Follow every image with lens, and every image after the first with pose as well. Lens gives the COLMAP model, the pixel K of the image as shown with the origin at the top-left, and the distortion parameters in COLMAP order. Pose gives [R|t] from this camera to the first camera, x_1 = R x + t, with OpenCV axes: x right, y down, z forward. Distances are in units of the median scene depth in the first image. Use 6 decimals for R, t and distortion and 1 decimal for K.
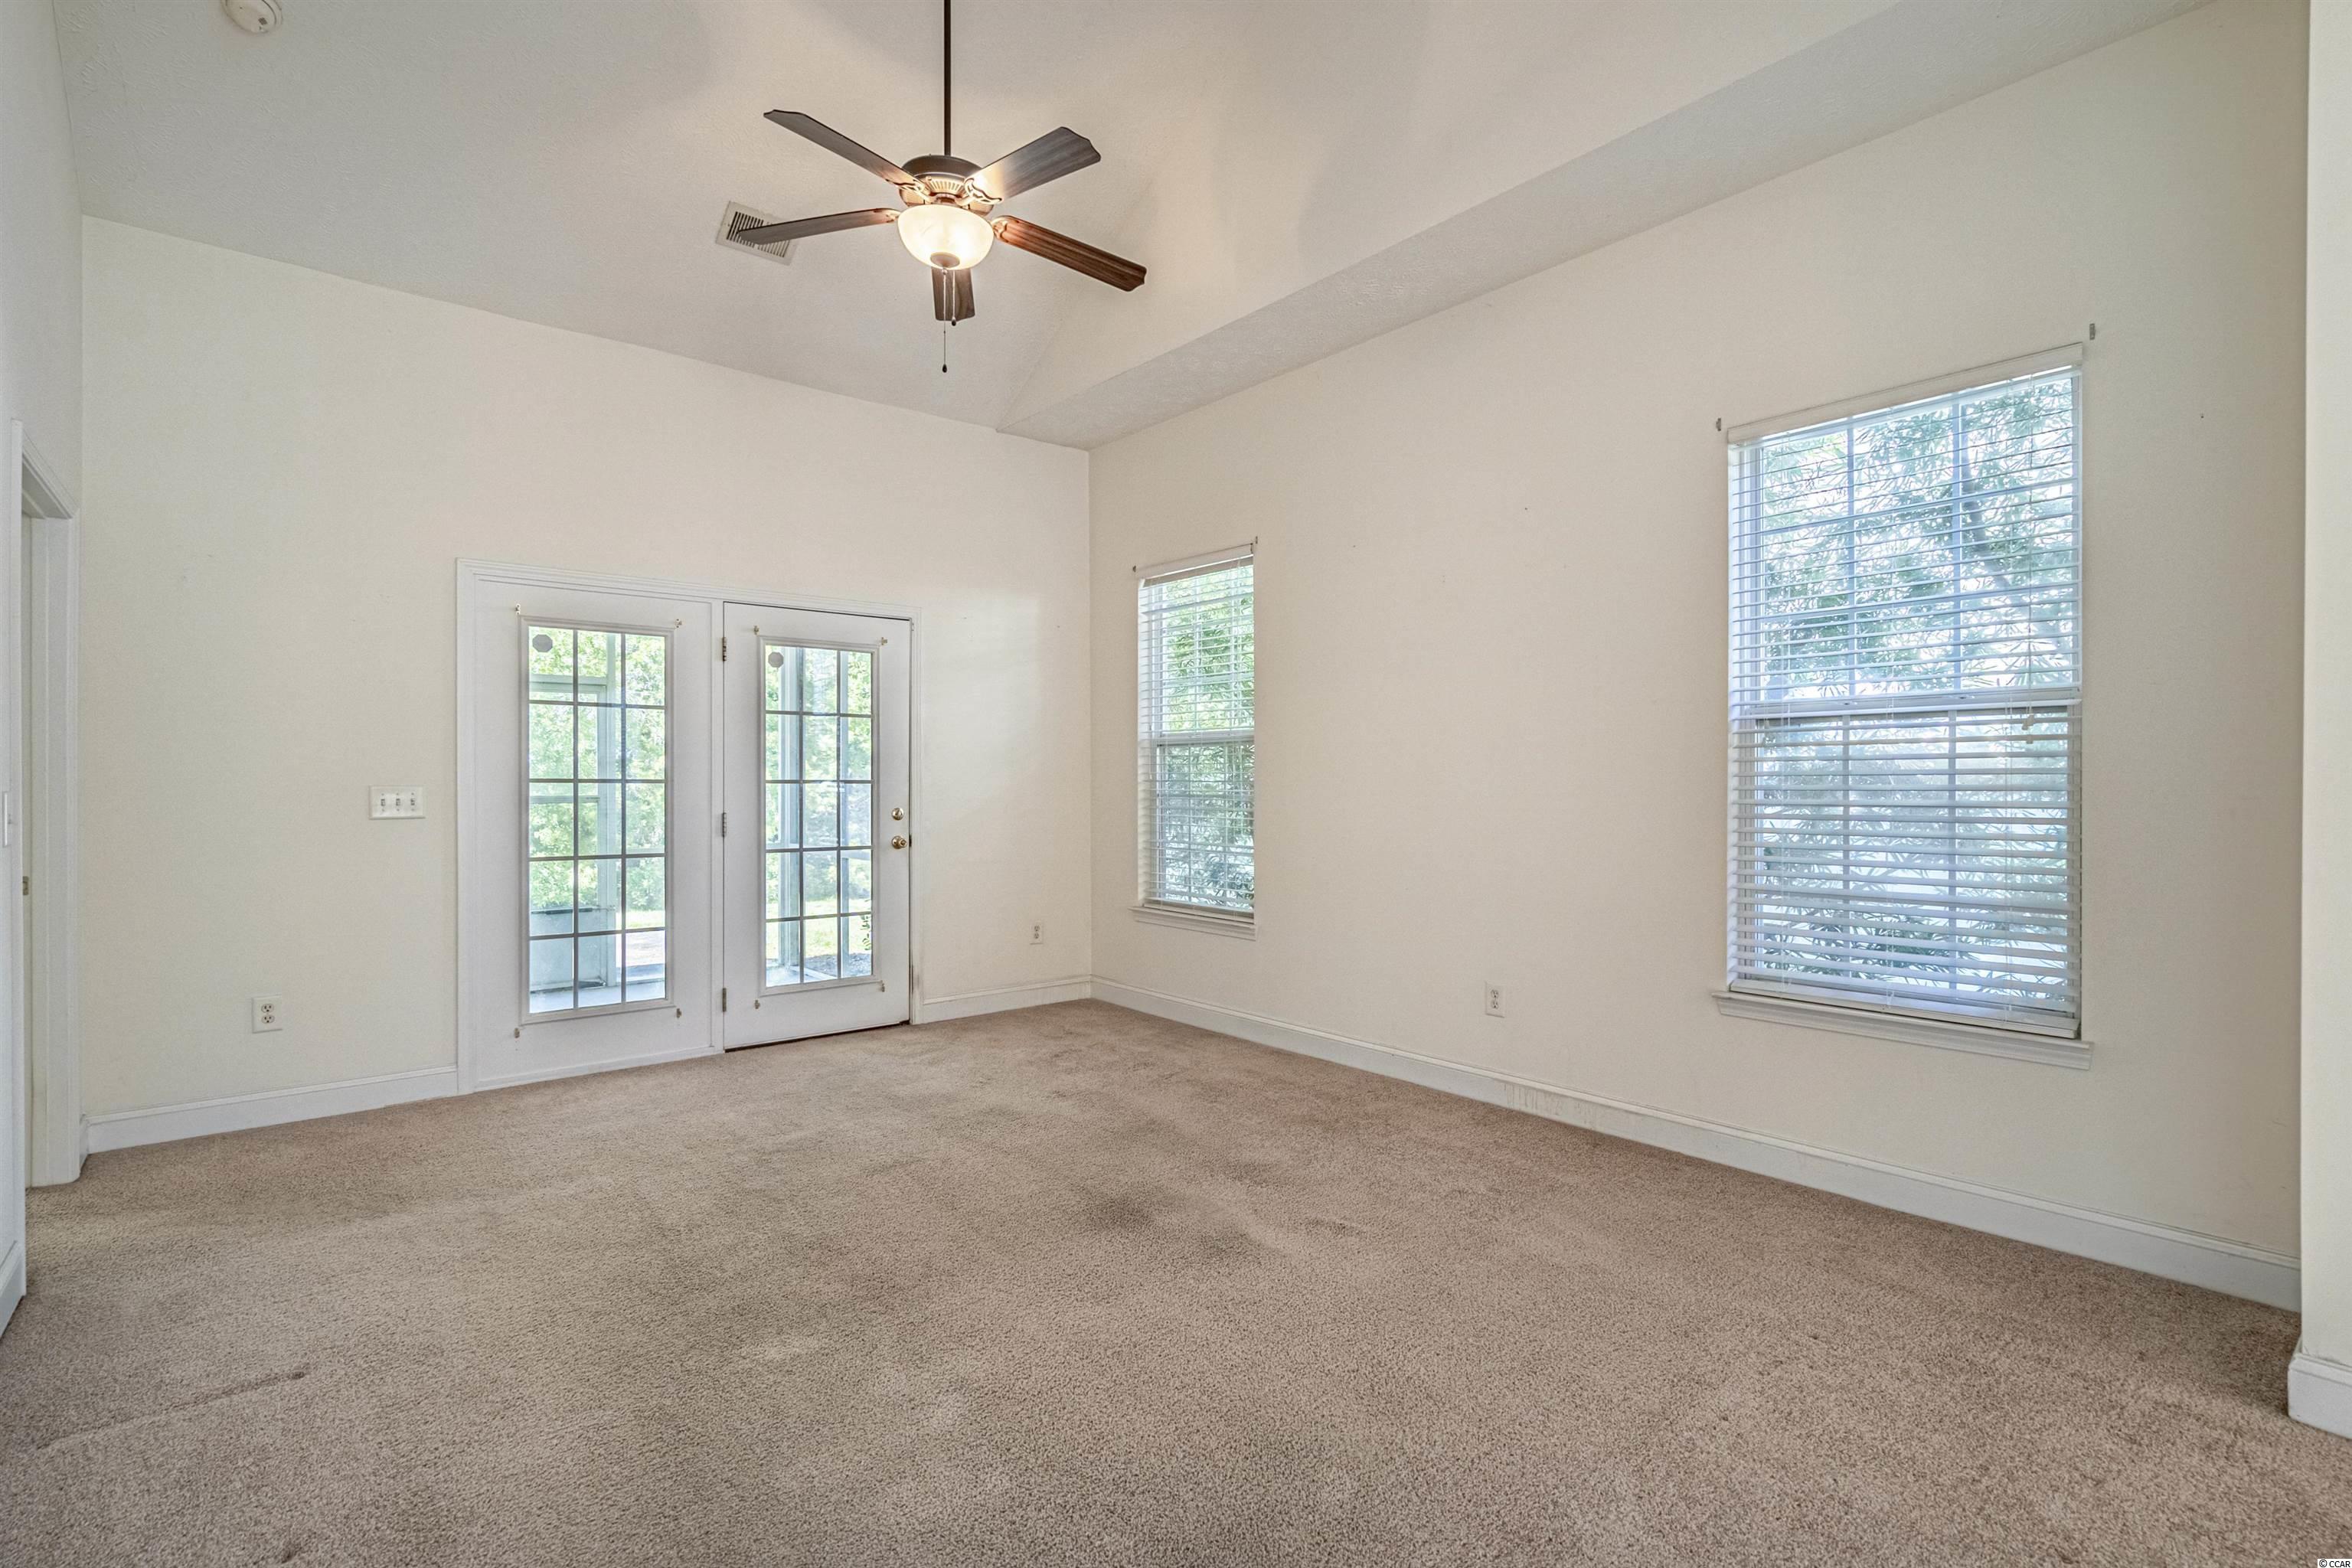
lens RADIAL K [[1077.1, 0, 1179.2], [0, 1077.1, 788.7], [0, 0, 1]] dist [-0.010064, 0.003514]
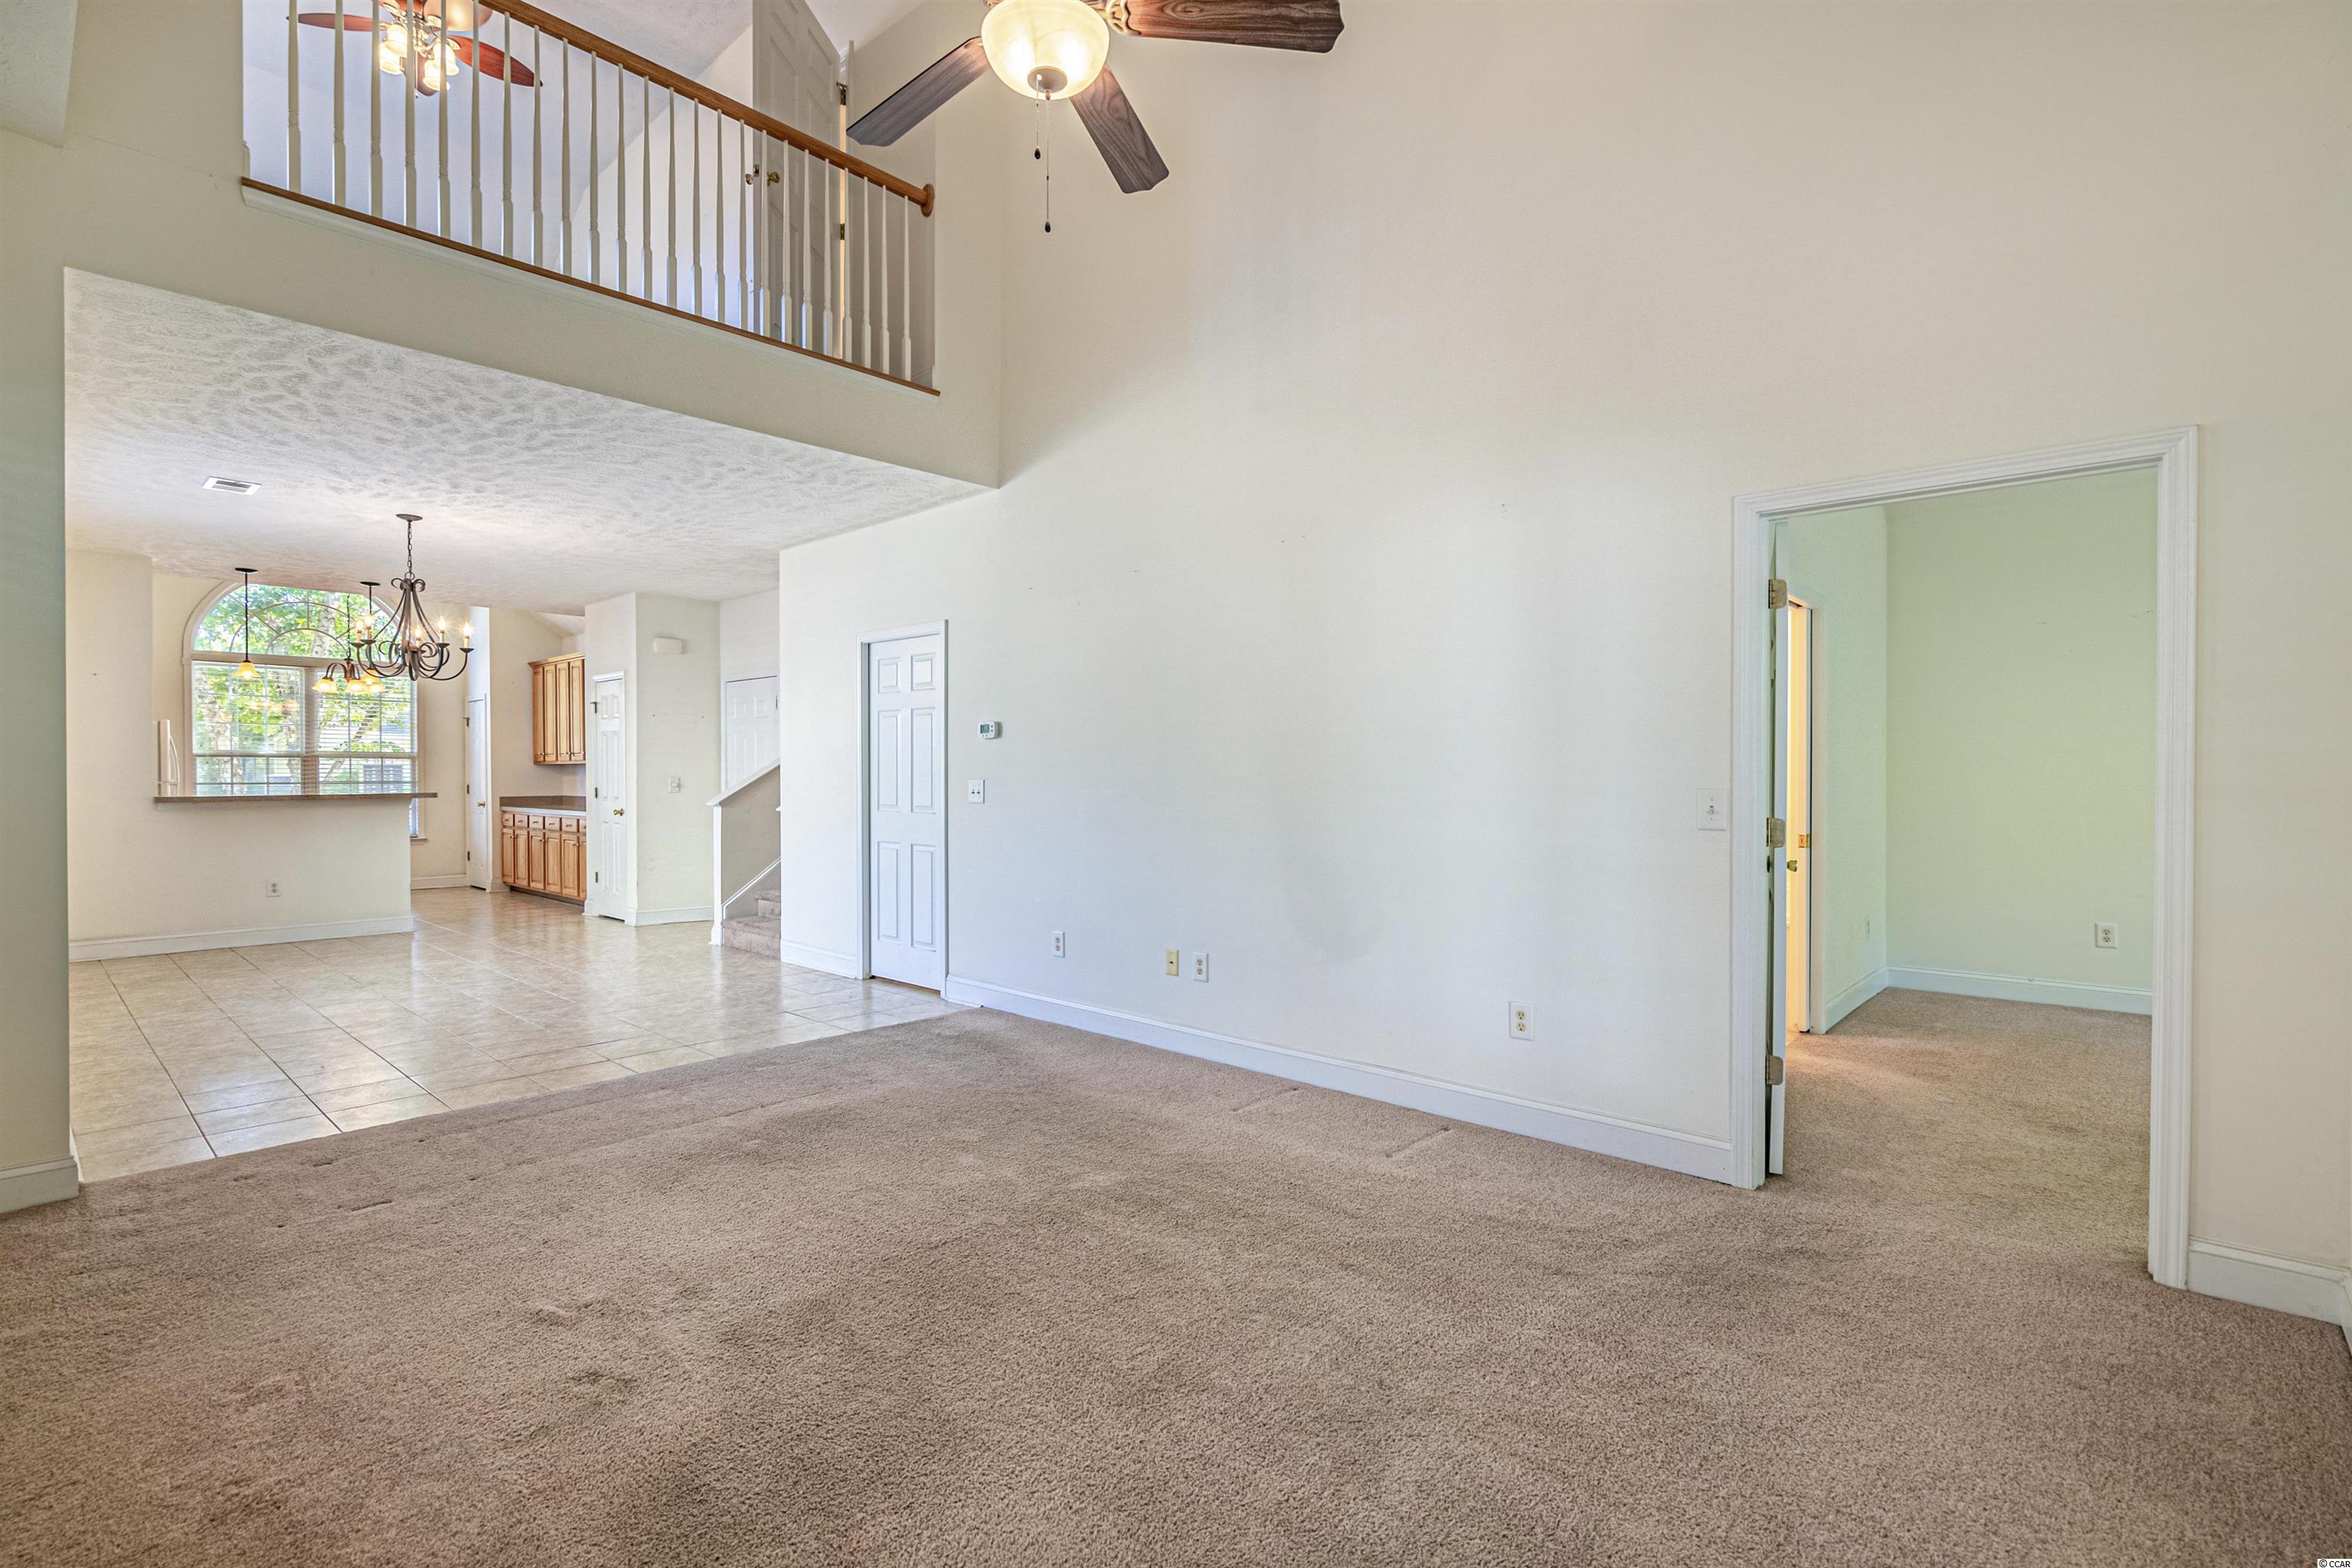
lens RADIAL K [[1077.1, 0, 1182.9], [0, 1077.1, 779.7], [0, 0, 1]] dist [-0.010064, 0.003514]
pose [[-0.988437, 0.001436, -0.151624, -0.126642], [-0.000751, 0.999897, 0.014367, -0.015131], [0.151628, 0.014315, -0.988334, 1.139864]]
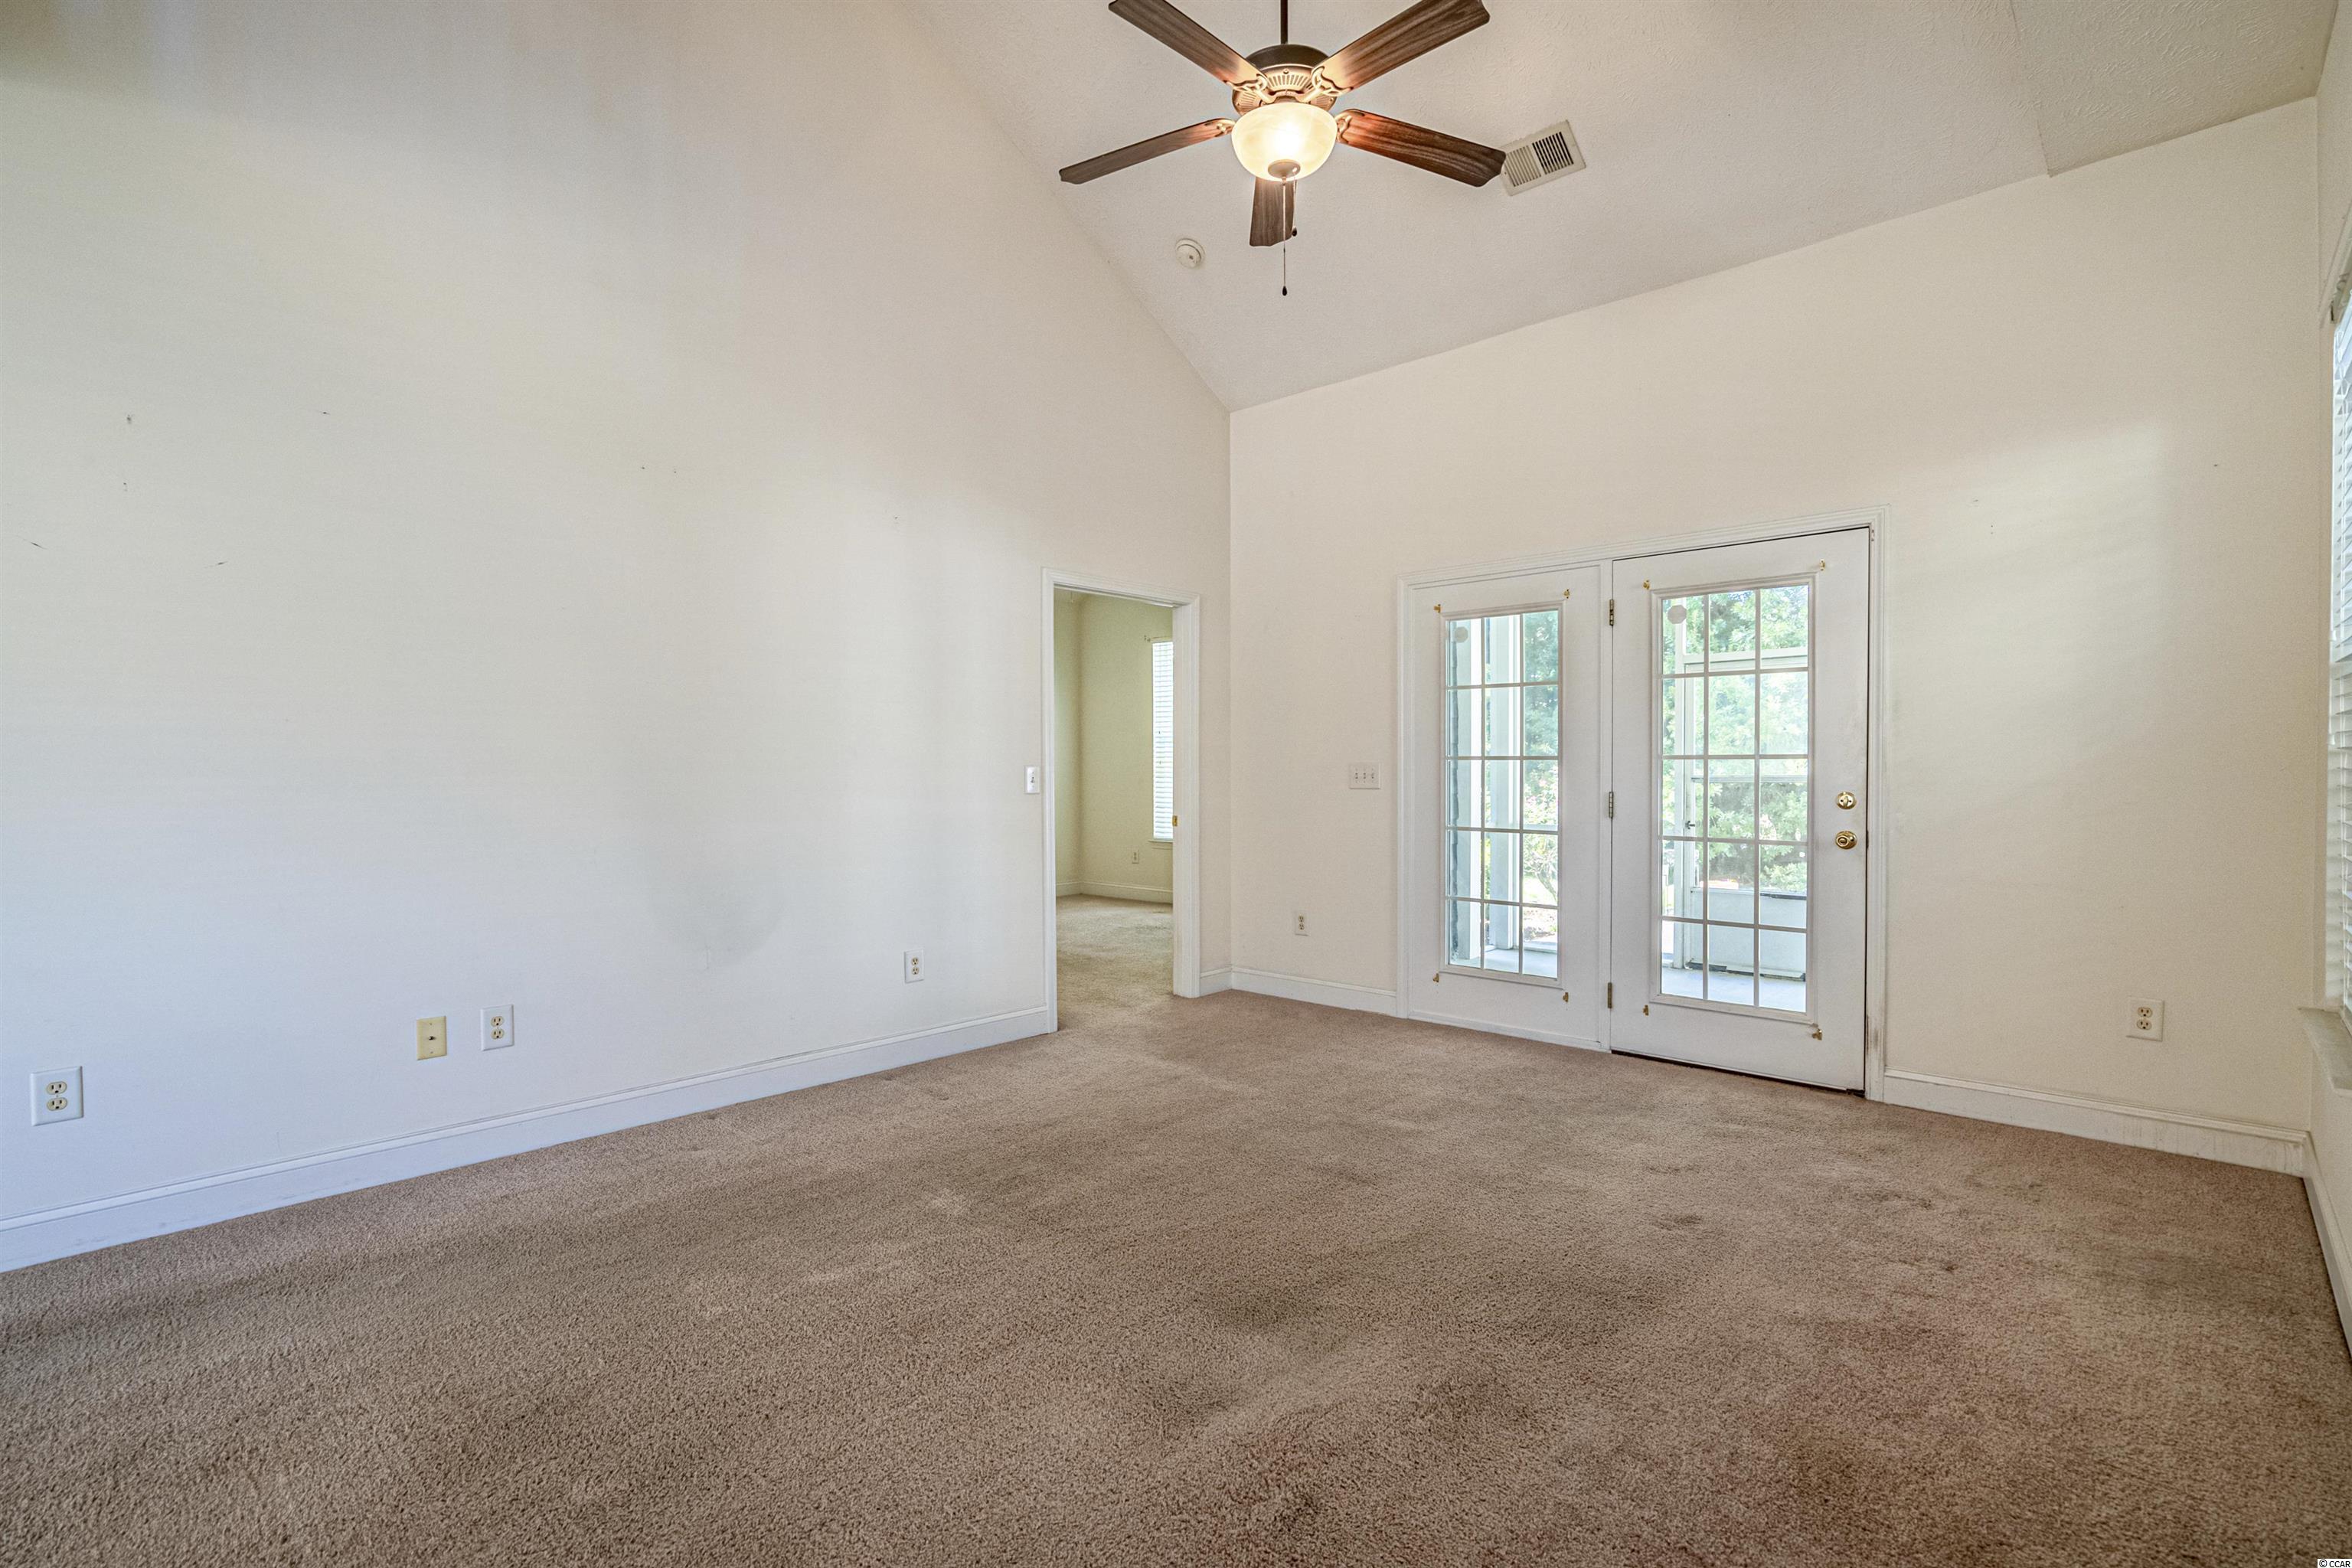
lens RADIAL K [[1077.1, 0, 1205.9], [0, 1077.1, 787.9], [0, 0, 1]] dist [-0.010064, 0.003514]
pose [[0.148240, 0.018780, -0.988773, 0.430210], [-0.005389, 0.999820, 0.018182, 0.004510], [0.988937, 0.002633, 0.148315, 0.522229]]
